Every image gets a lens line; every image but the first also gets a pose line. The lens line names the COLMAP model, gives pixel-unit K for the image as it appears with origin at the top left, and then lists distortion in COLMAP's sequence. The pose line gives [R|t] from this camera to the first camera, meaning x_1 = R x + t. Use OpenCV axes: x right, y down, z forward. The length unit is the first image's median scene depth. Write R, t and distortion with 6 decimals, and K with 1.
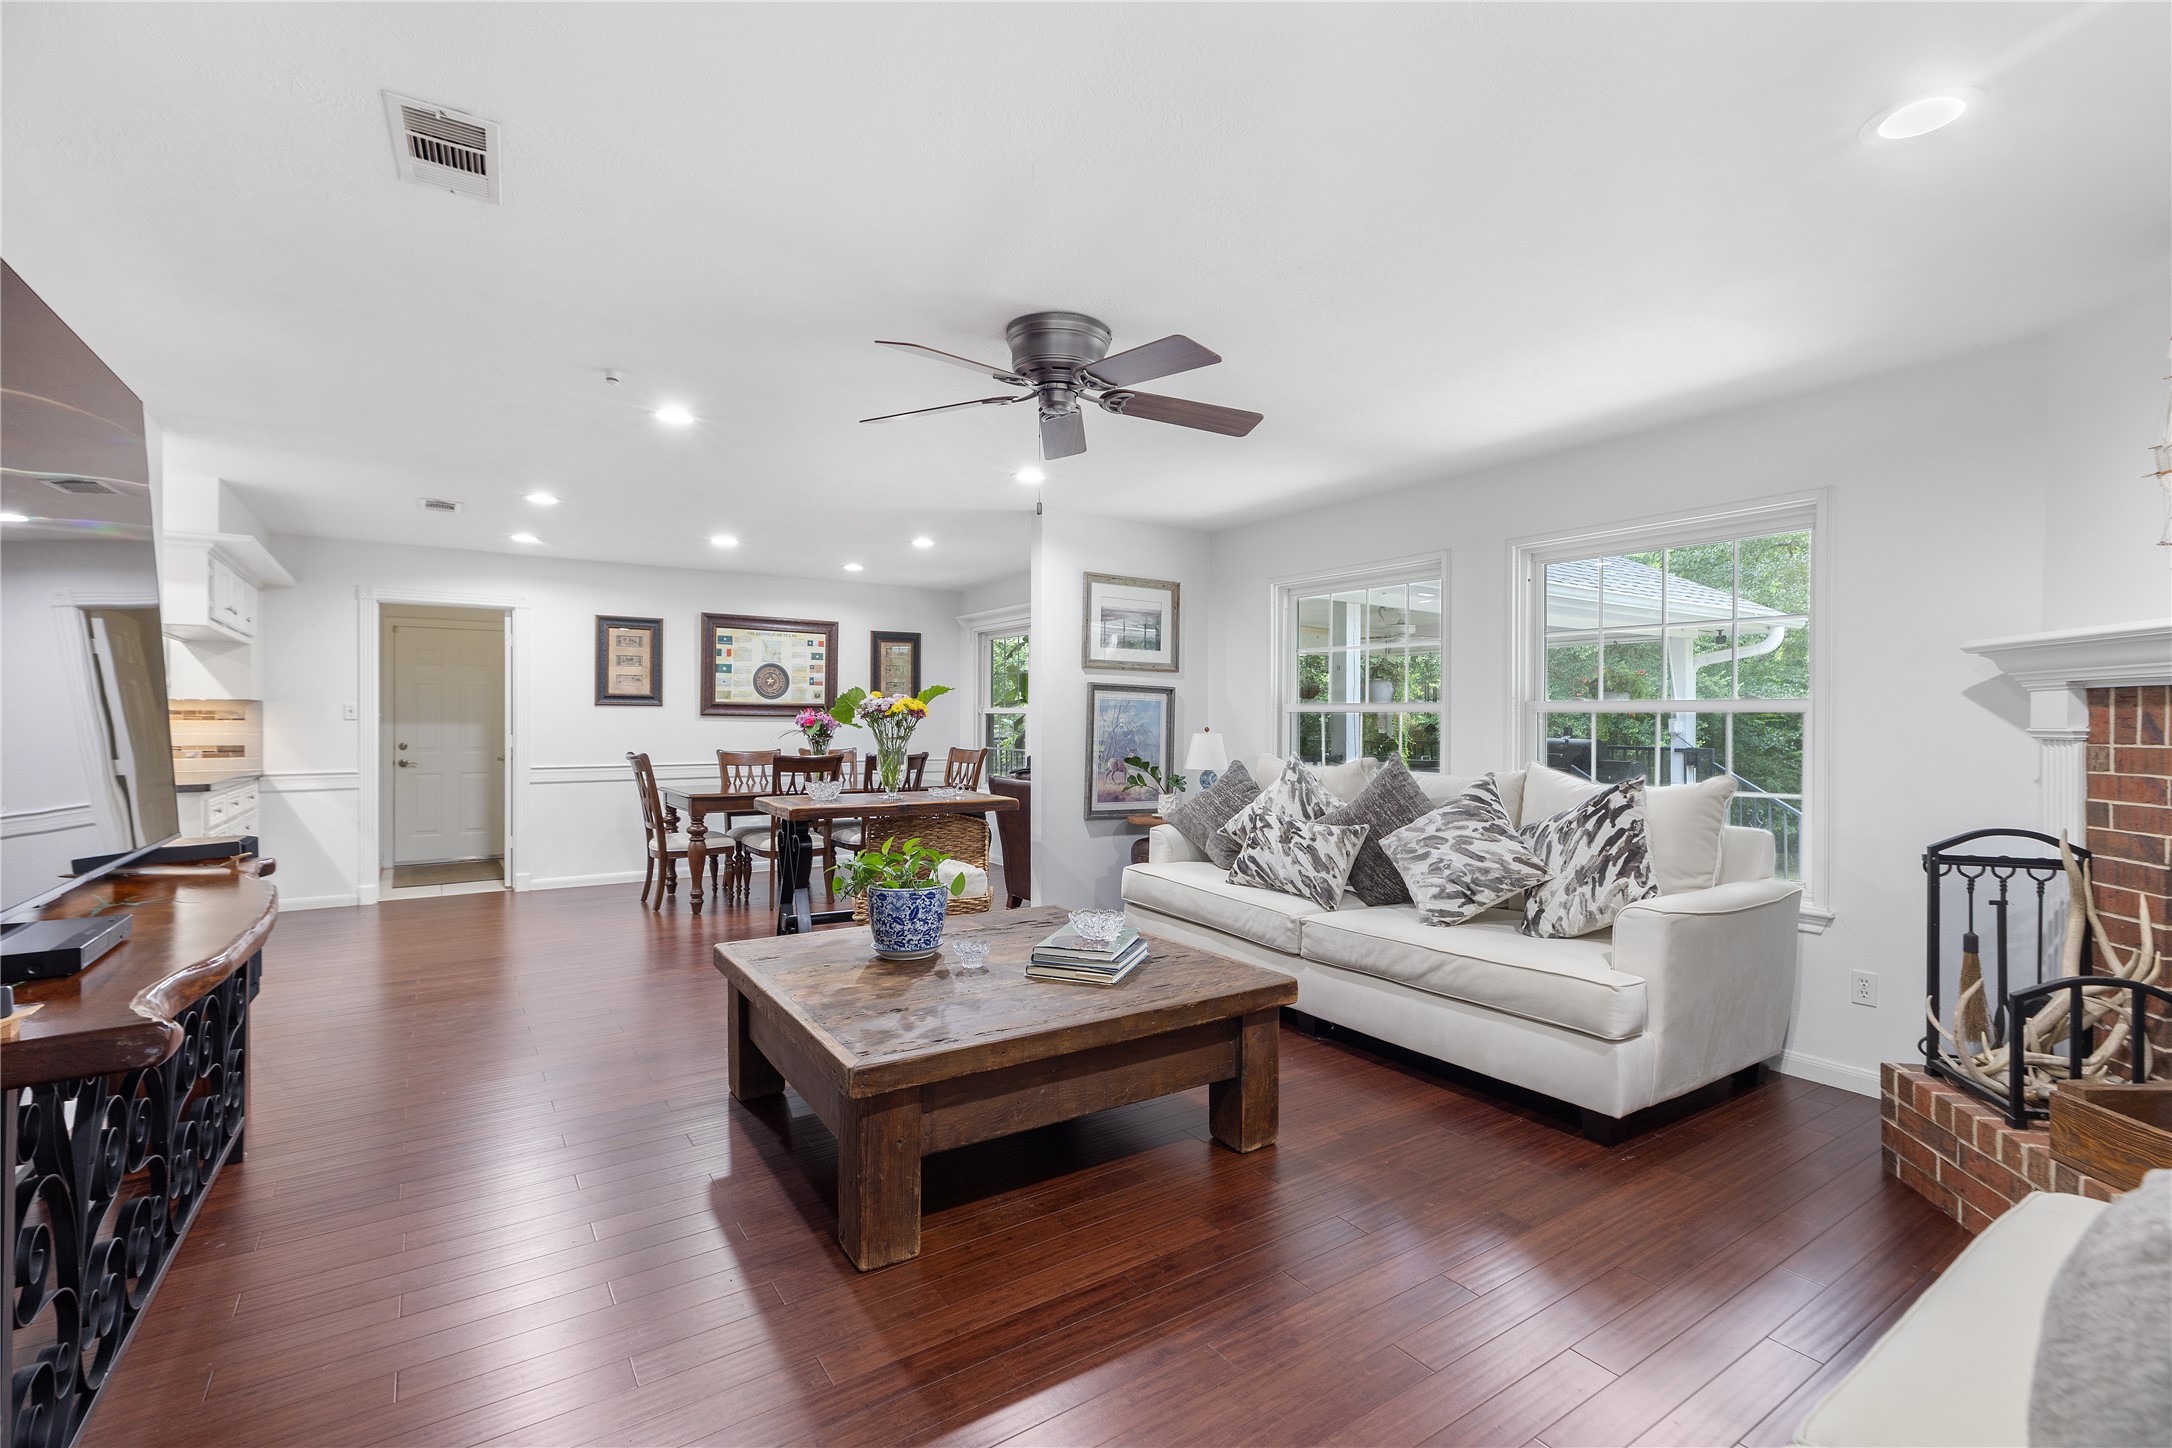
lens RADIAL K [[977.9, 0, 1091.9], [0, 977.9, 721.2], [0, 0, 1]] dist [0.002032, -0.000218]
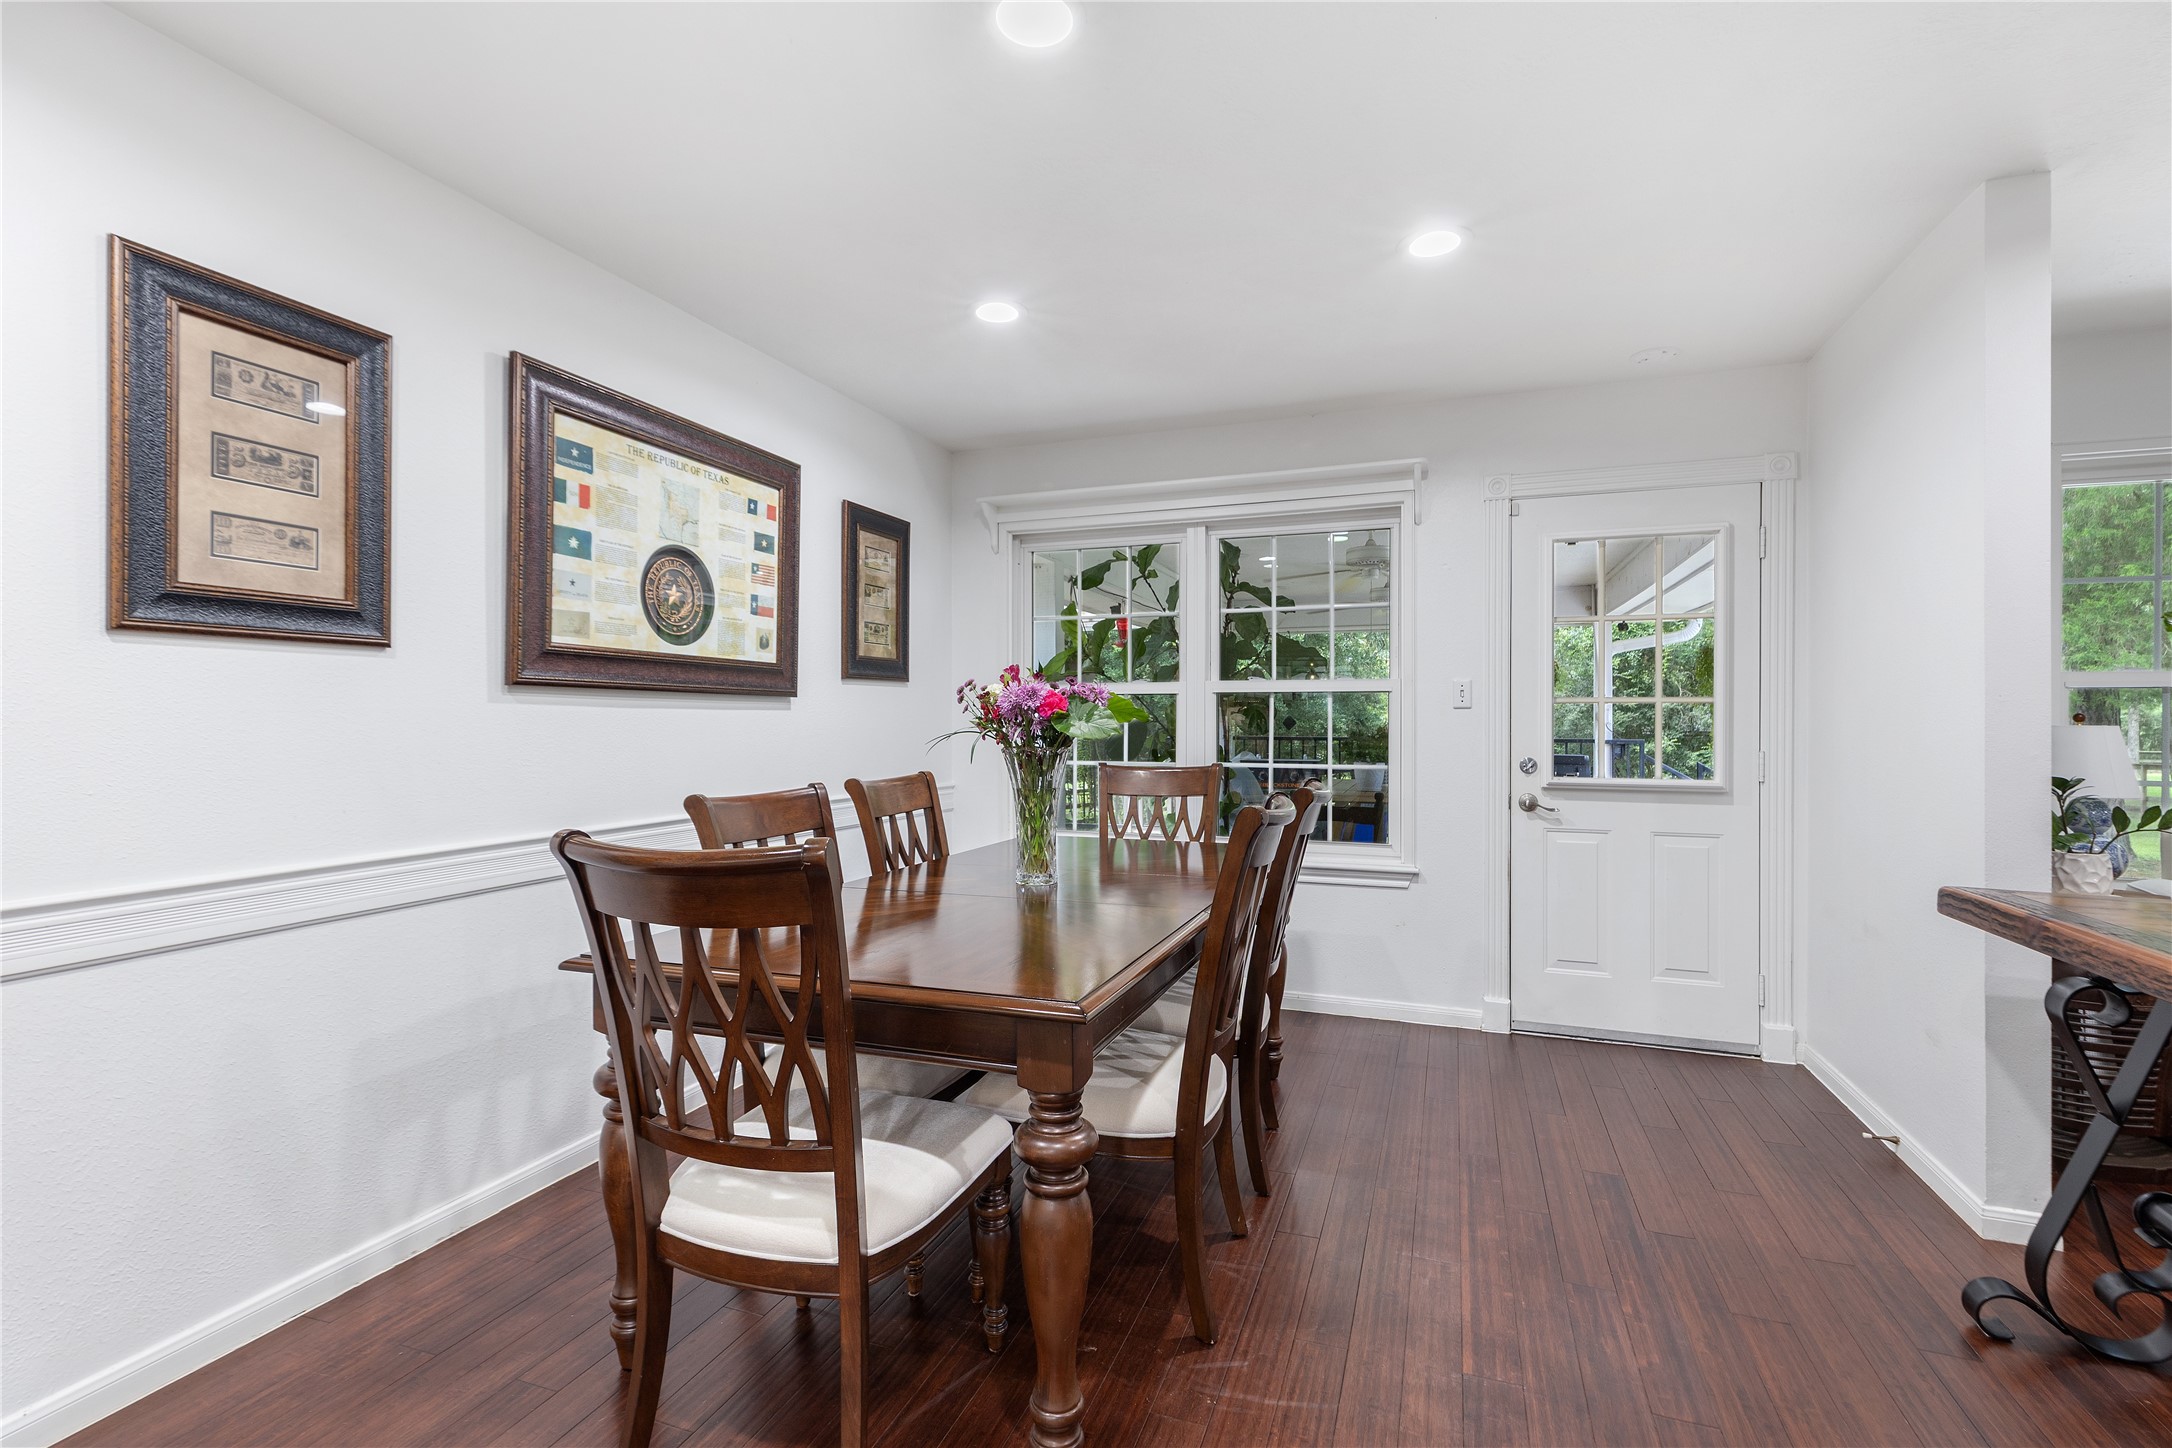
lens RADIAL K [[977.9, 0, 1091.9], [0, 977.9, 721.2], [0, 0, 1]] dist [0.002032, -0.000218]
pose [[0.814936, -0.004948, 0.579530, -0.425099], [0.003585, 0.999987, 0.003498, 0.004896], [-0.579540, -0.000773, 0.814944, 0.636946]]
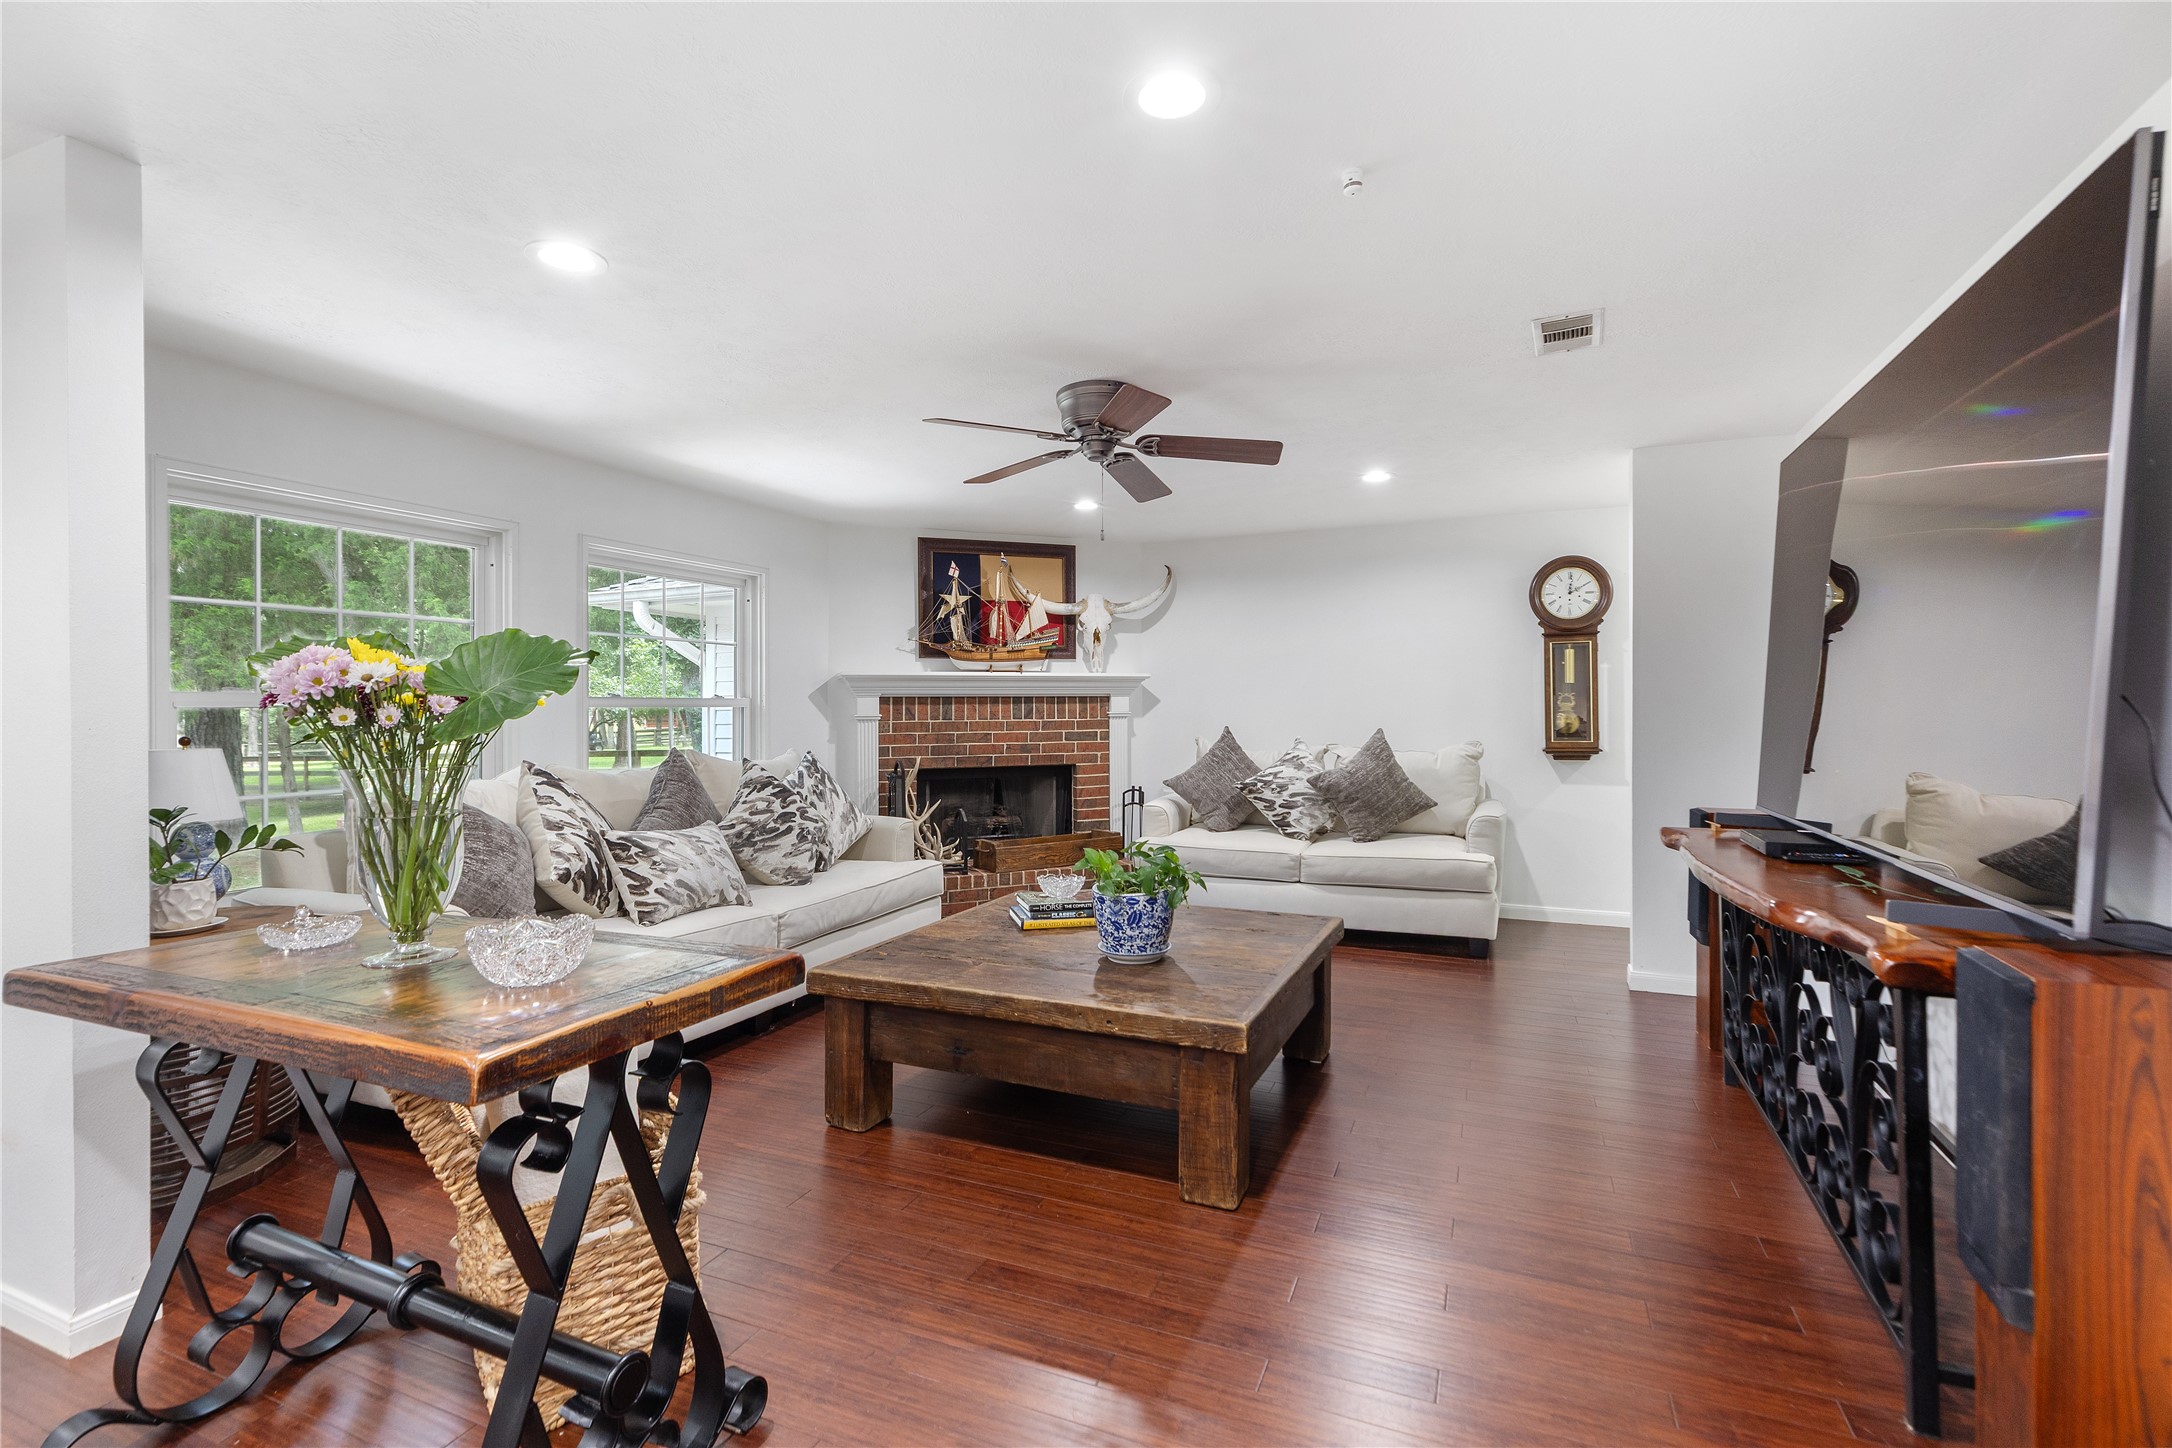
lens RADIAL K [[971.7, 0, 1082.5], [0, 971.7, 710.2], [0, 0, 1]] dist [0.002645, 0.000297]
pose [[-0.537238, -0.003040, 0.843425, -0.396040], [0.003392, 0.999978, 0.005764, -0.004876], [-0.843424, 0.005957, -0.537215, 0.635567]]
